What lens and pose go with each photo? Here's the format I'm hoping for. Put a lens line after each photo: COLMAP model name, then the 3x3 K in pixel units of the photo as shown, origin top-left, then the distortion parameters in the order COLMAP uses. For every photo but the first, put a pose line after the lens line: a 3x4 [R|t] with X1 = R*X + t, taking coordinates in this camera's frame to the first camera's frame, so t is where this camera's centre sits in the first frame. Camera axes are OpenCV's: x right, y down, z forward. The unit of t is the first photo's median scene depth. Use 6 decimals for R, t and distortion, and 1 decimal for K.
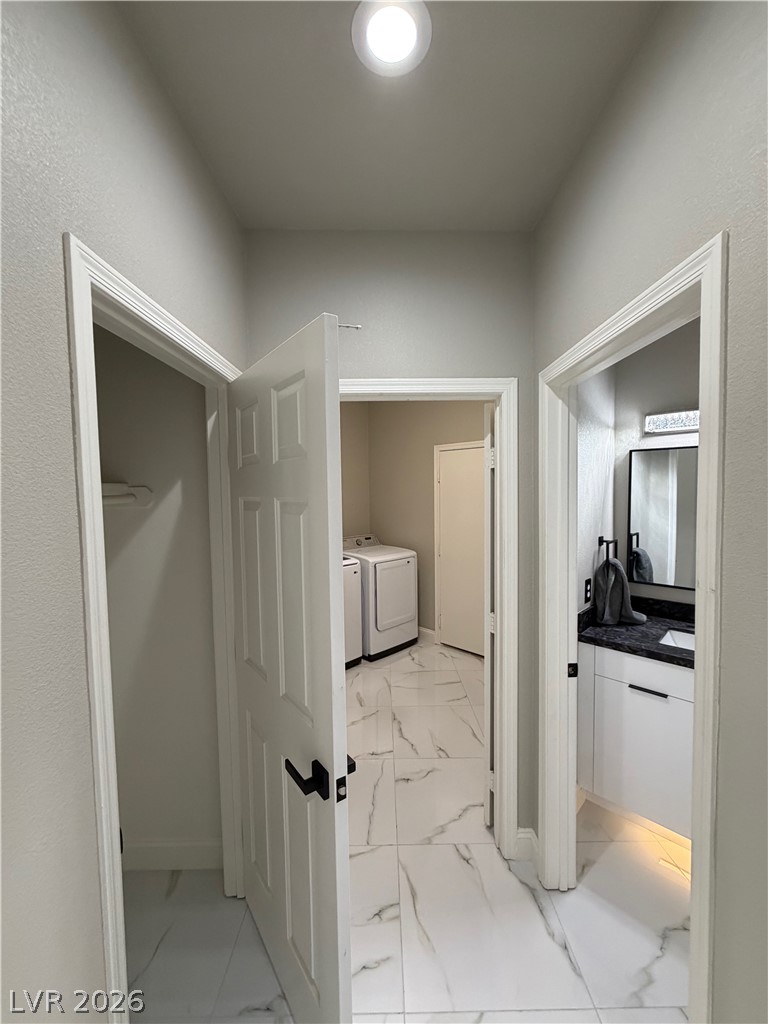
lens RADIAL K [[407.4, 0, 386.5], [0, 407.4, 509.1], [0, 0, 1]] dist [0.001216, 0.000416]
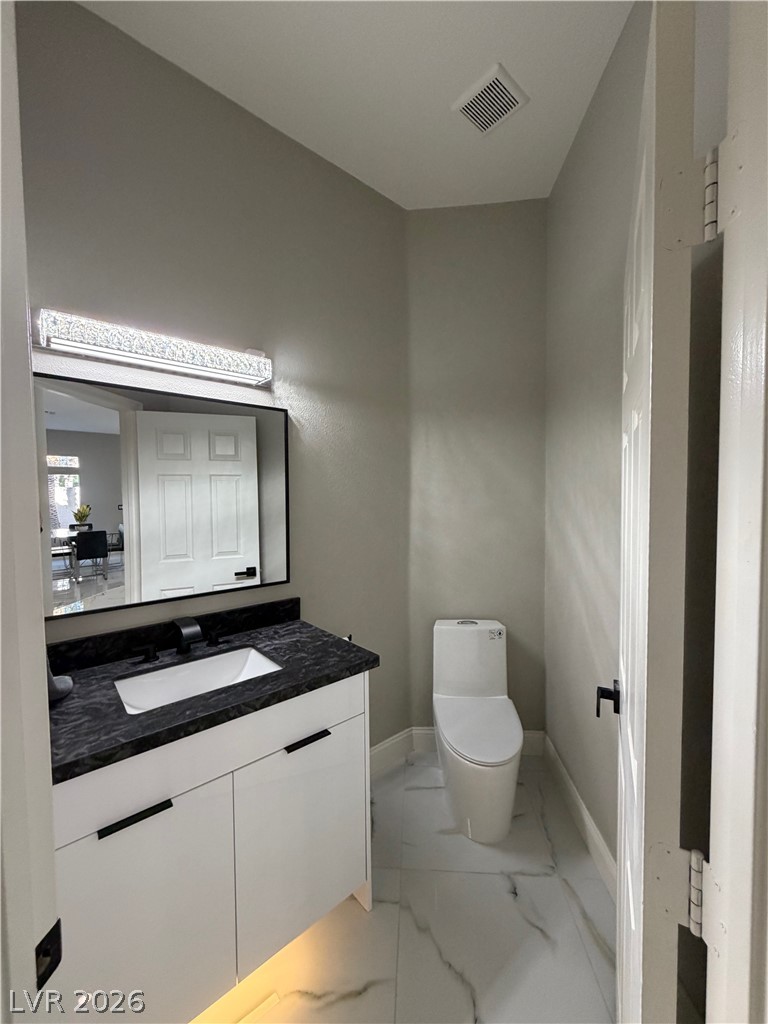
lens RADIAL K [[407.4, 0, 386.5], [0, 407.4, 509.1], [0, 0, 1]] dist [0.001216, 0.000416]
pose [[0.091670, -0.021582, 0.995556, 0.153966], [0.058068, 0.998180, 0.016292, 0.060575], [-0.994095, 0.056316, 0.092756, 0.579131]]
